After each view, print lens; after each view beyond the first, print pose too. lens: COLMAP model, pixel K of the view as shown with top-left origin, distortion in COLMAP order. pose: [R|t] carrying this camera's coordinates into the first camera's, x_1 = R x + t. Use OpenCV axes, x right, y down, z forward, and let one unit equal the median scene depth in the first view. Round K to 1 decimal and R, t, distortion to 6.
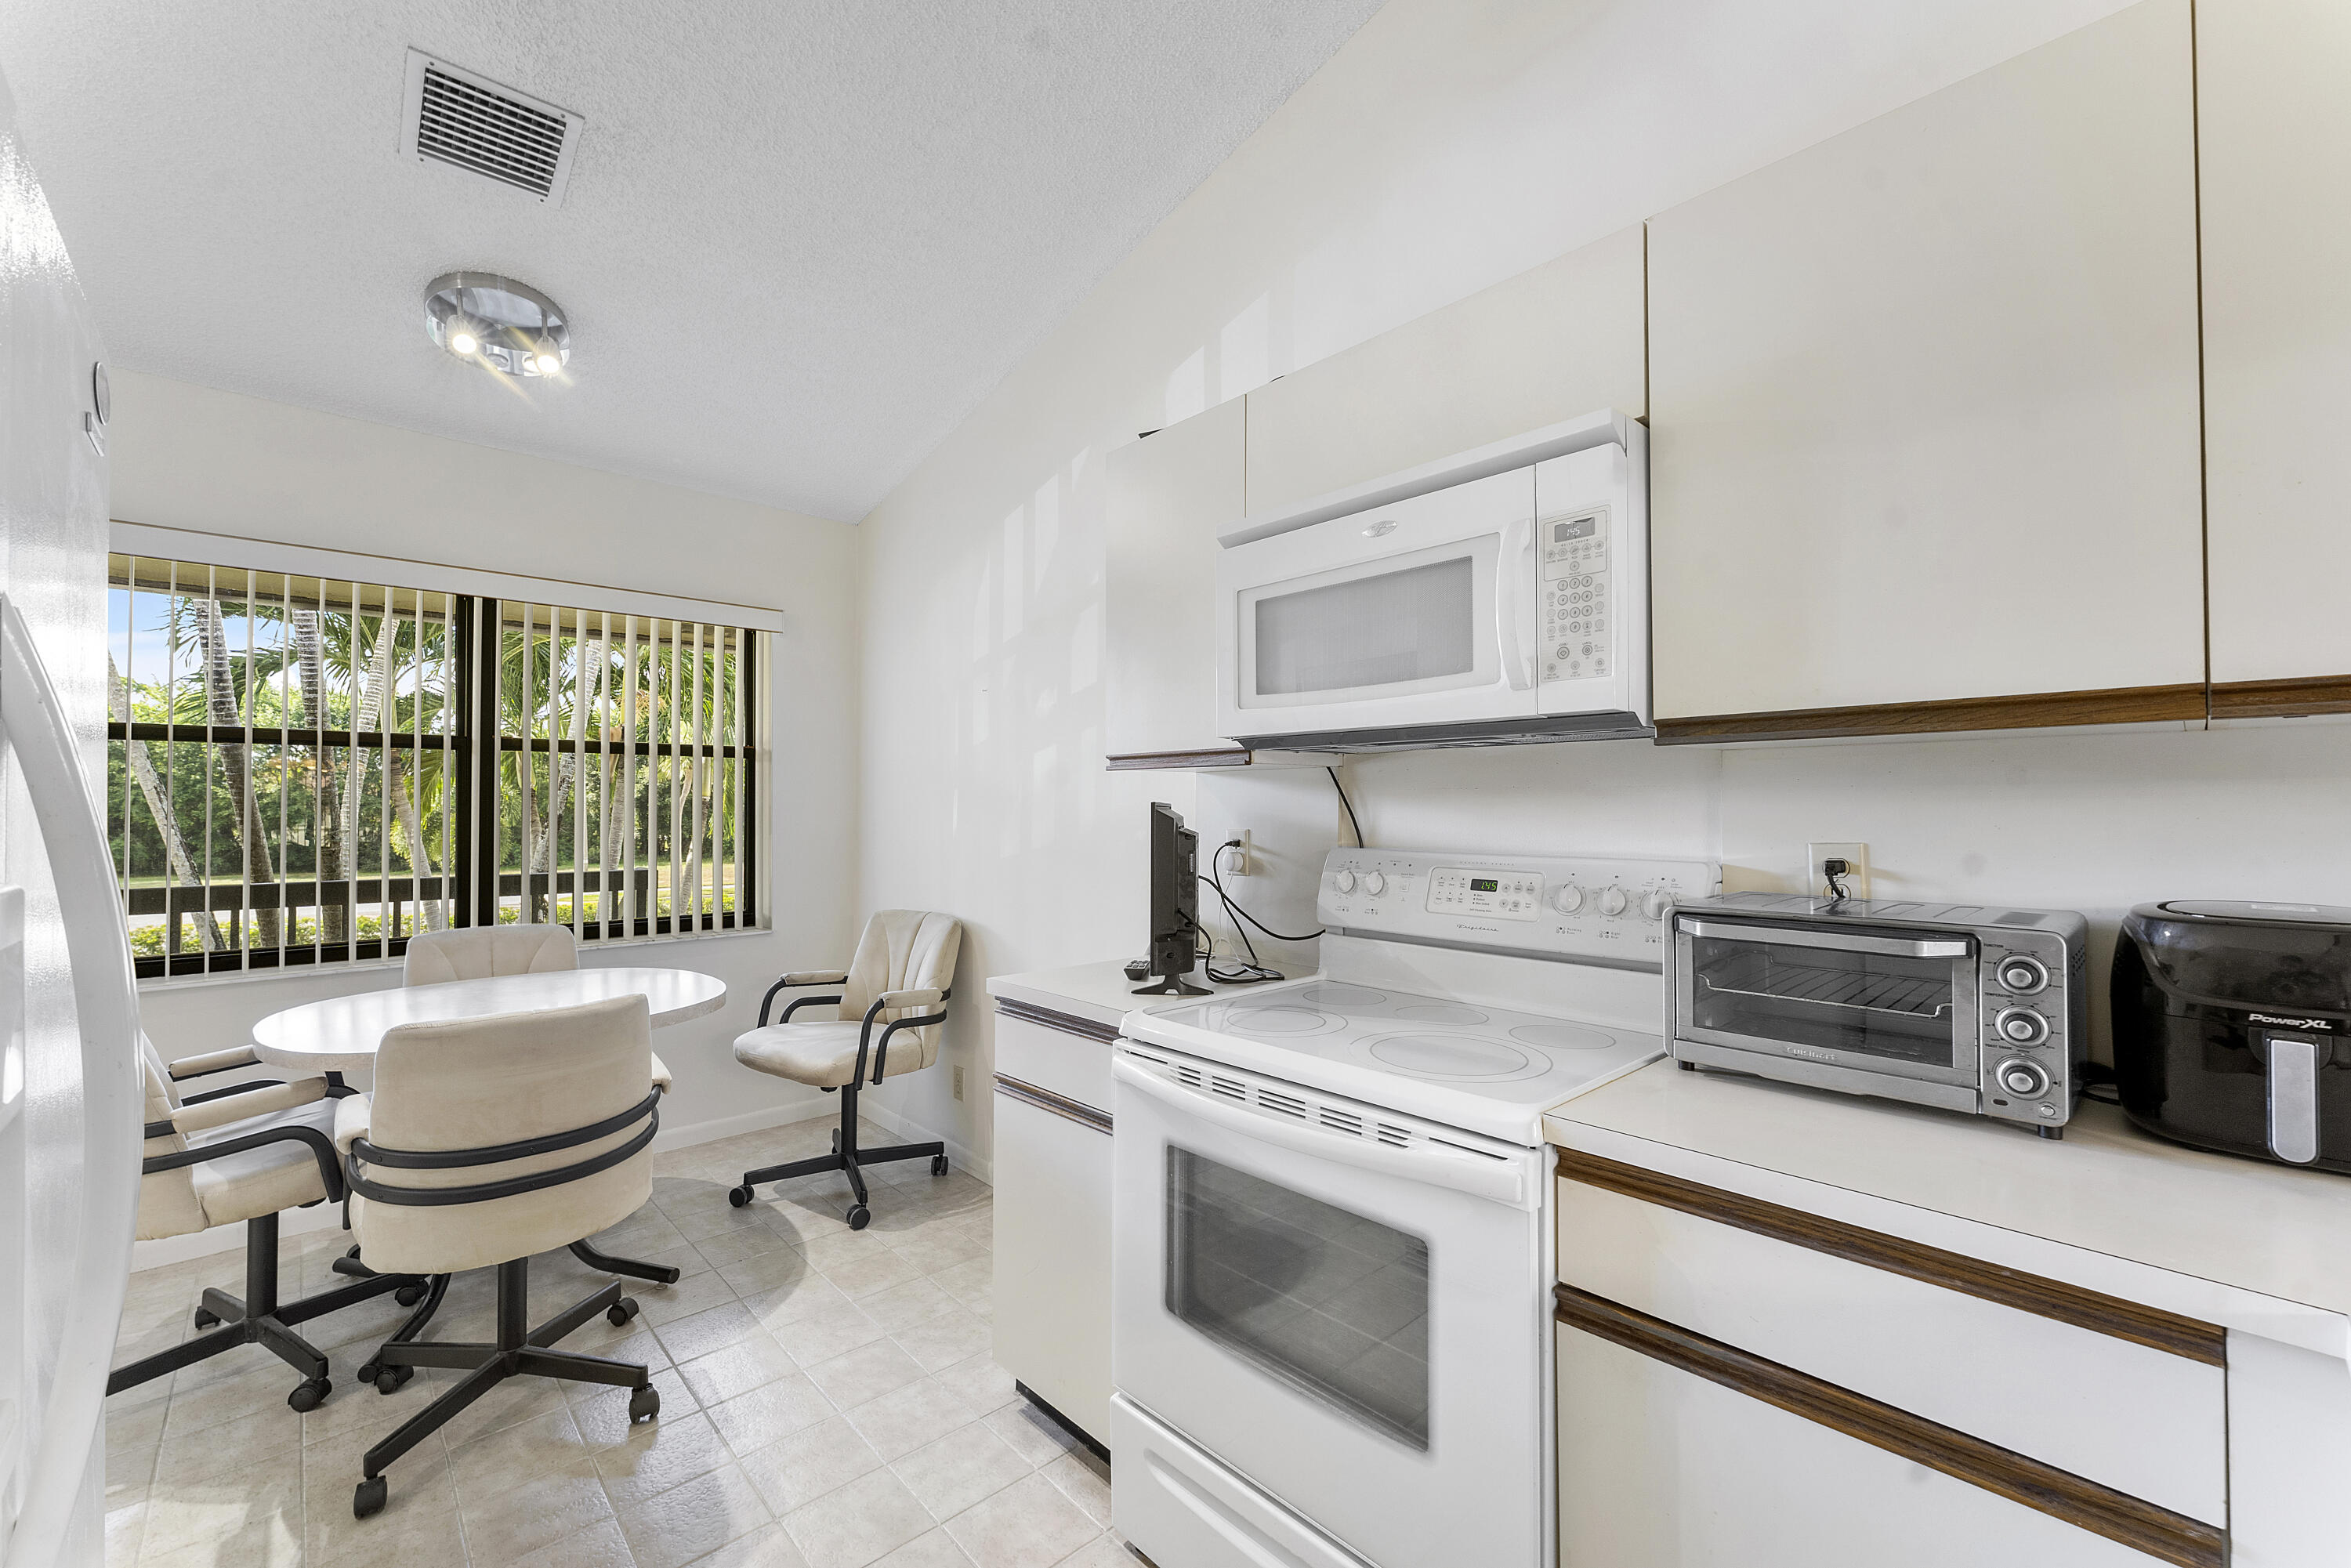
lens RADIAL K [[970.7, 0, 1174.8], [0, 970.7, 784.3], [0, 0, 1]] dist [-0.002991, -0.000266]
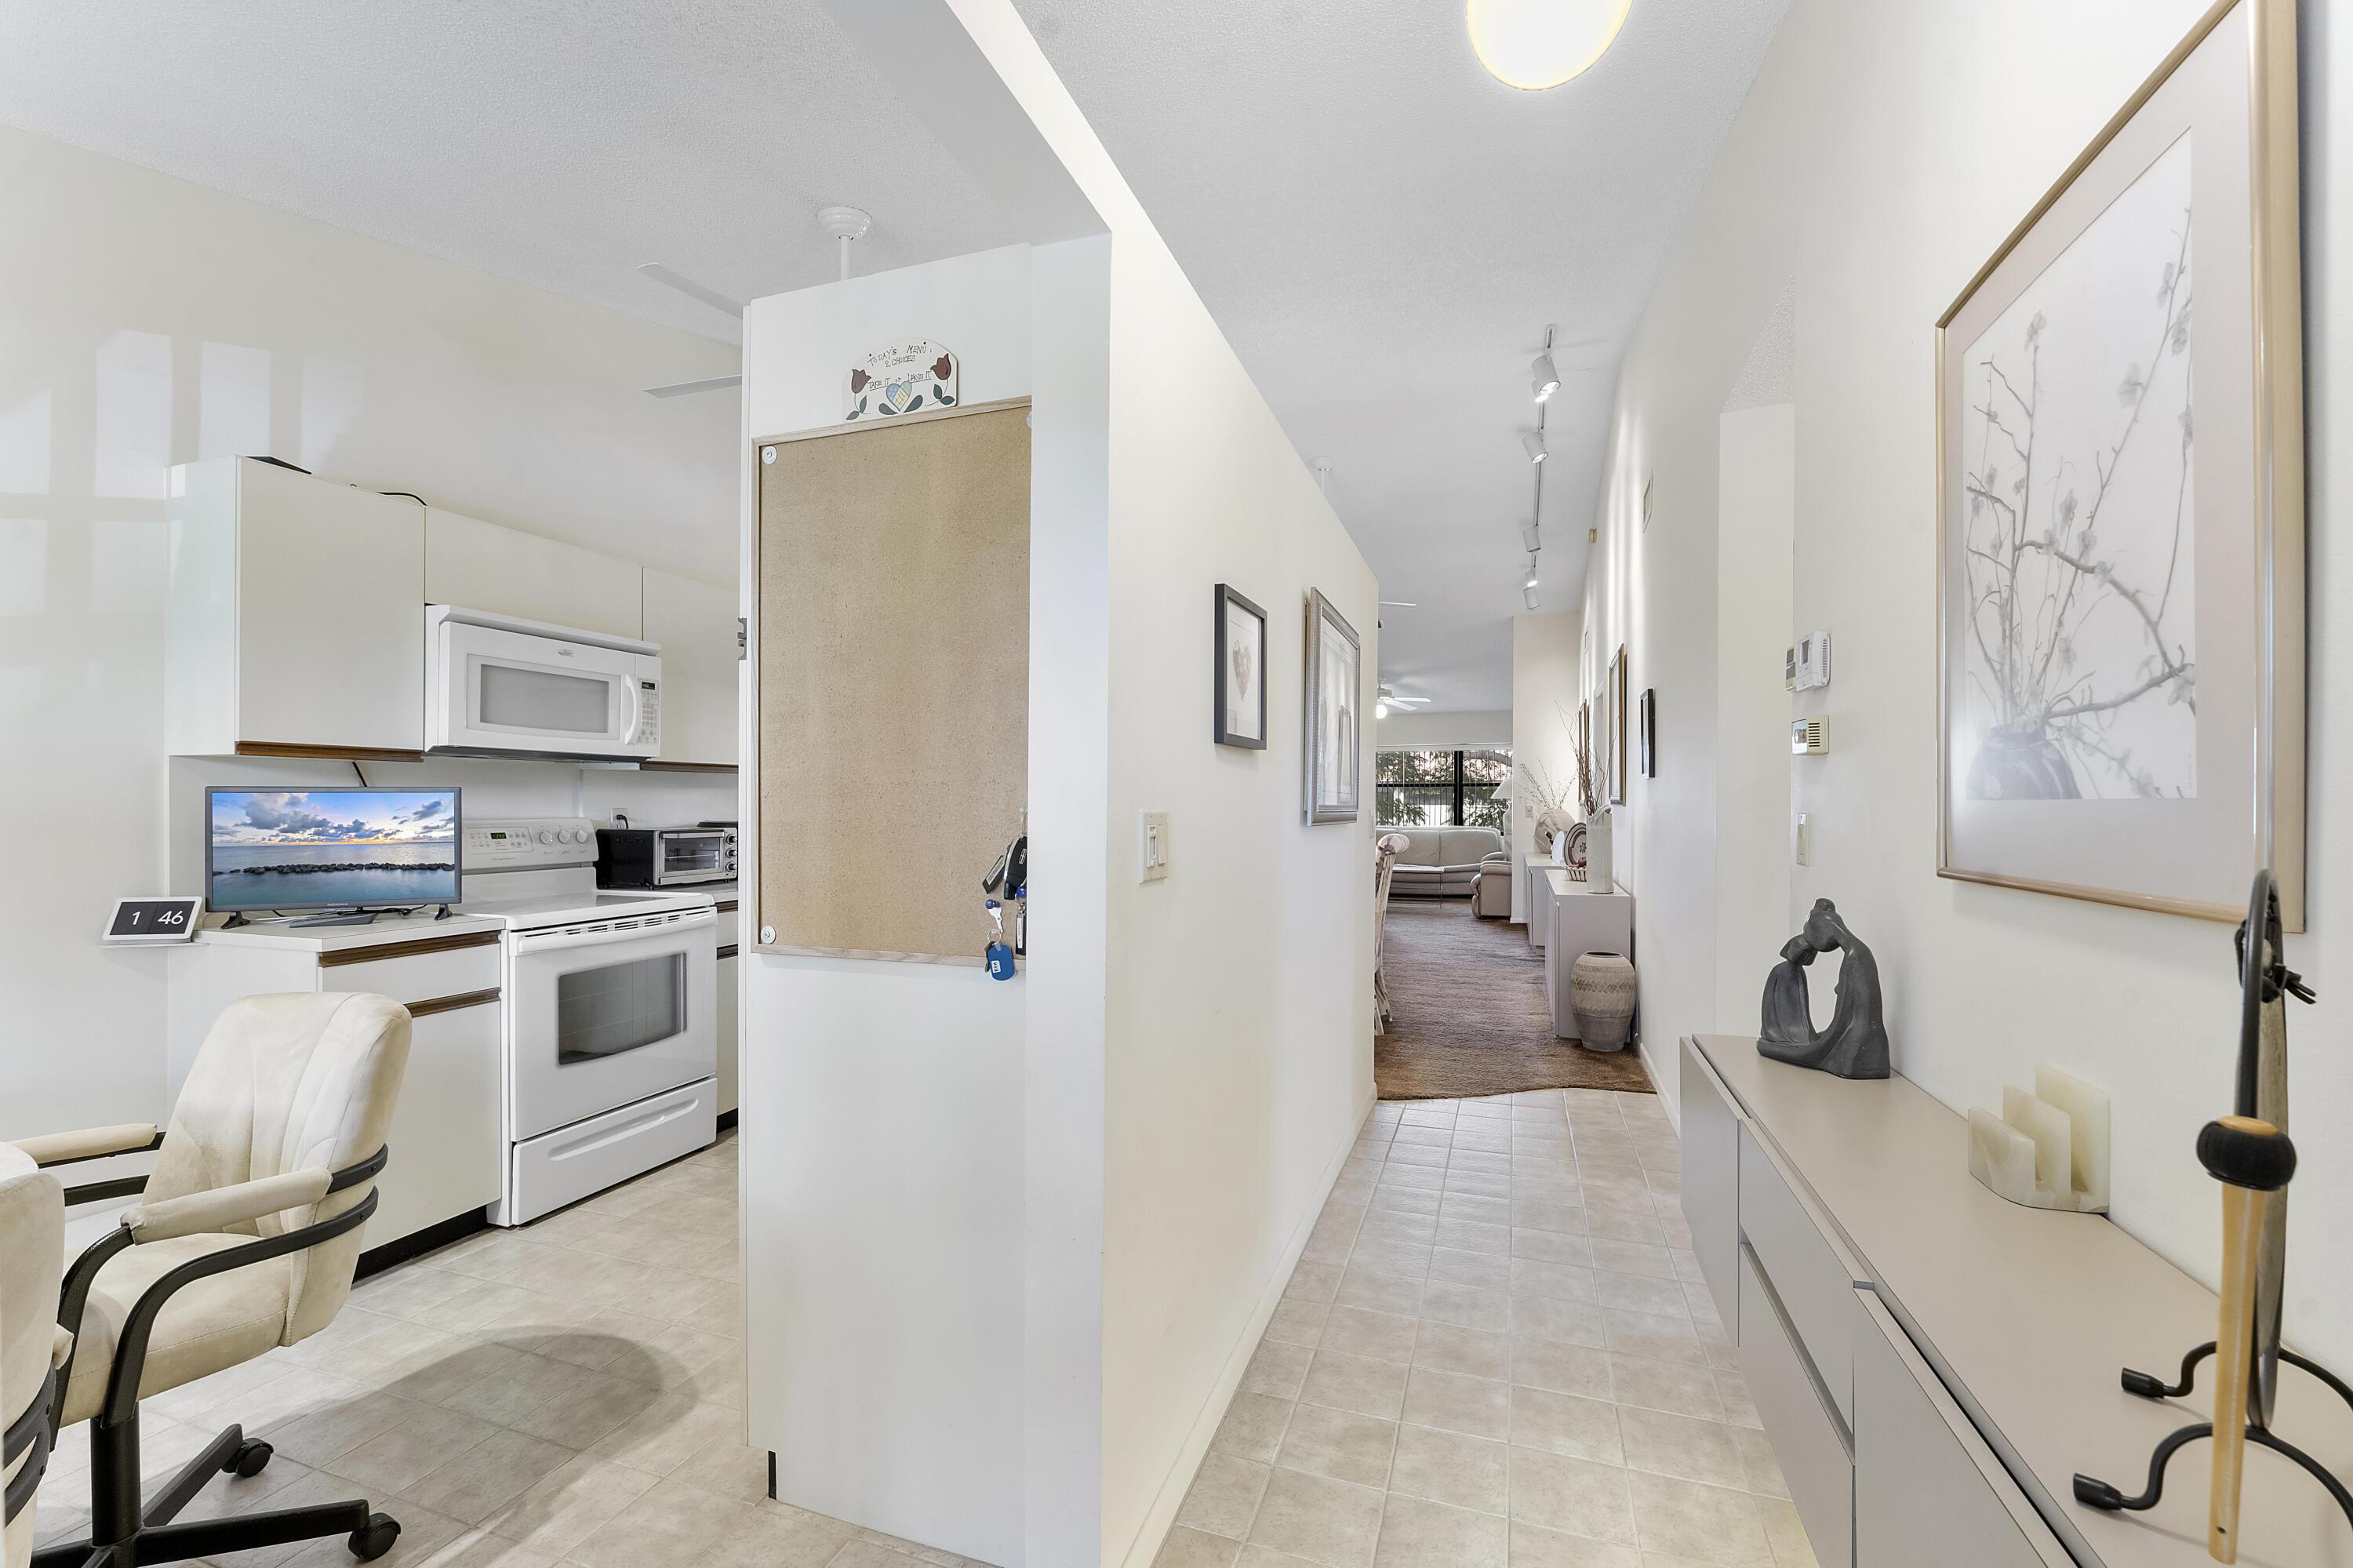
lens RADIAL K [[971.6, 0, 1175.1], [0, 971.6, 790.6], [0, 0, 1]] dist [-0.002991, -0.000266]
pose [[-0.480345, 0.021578, 0.876814, -2.134749], [-0.012221, 0.999436, -0.031291, 0.067012], [-0.876995, -0.025747, -0.479810, 0.850804]]
